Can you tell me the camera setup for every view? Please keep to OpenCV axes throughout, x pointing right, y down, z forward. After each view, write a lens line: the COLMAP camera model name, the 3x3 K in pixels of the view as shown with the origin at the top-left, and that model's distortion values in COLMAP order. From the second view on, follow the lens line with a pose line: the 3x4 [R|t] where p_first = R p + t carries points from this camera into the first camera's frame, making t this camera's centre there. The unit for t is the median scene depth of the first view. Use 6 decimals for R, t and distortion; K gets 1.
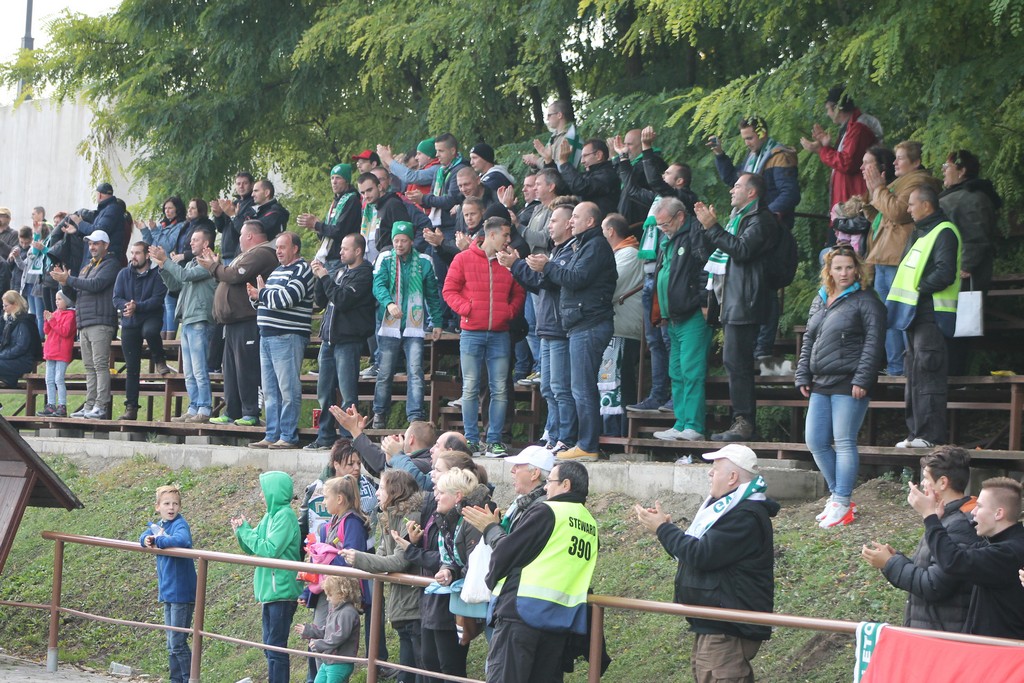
lens RADIAL K [[3511.3, 0, 512.0], [0, 3511.3, 341.5], [0, 0, 1]] dist [-0.031184, -3.051647]
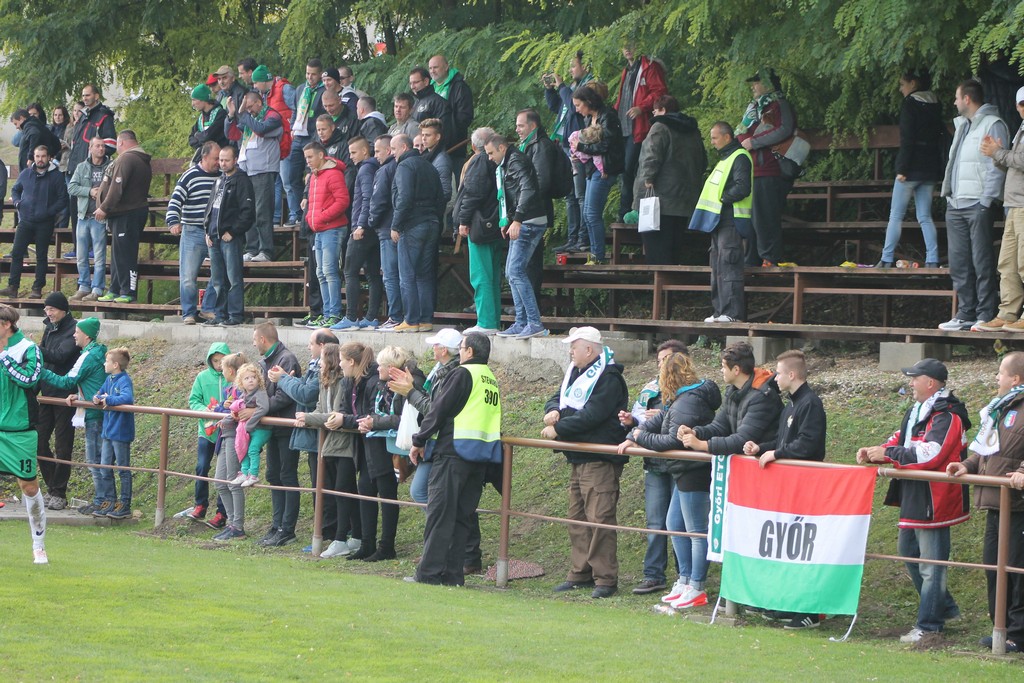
lens RADIAL K [[3511.3, 0, 512.0], [0, 3511.3, 341.5], [0, 0, 1]] dist [-0.031184, -3.051647]
pose [[0.995917, -0.012856, 0.089348, -0.079255], [0.008990, 0.999012, 0.043532, -0.020109], [-0.089819, -0.042551, 0.995049, -0.295628]]
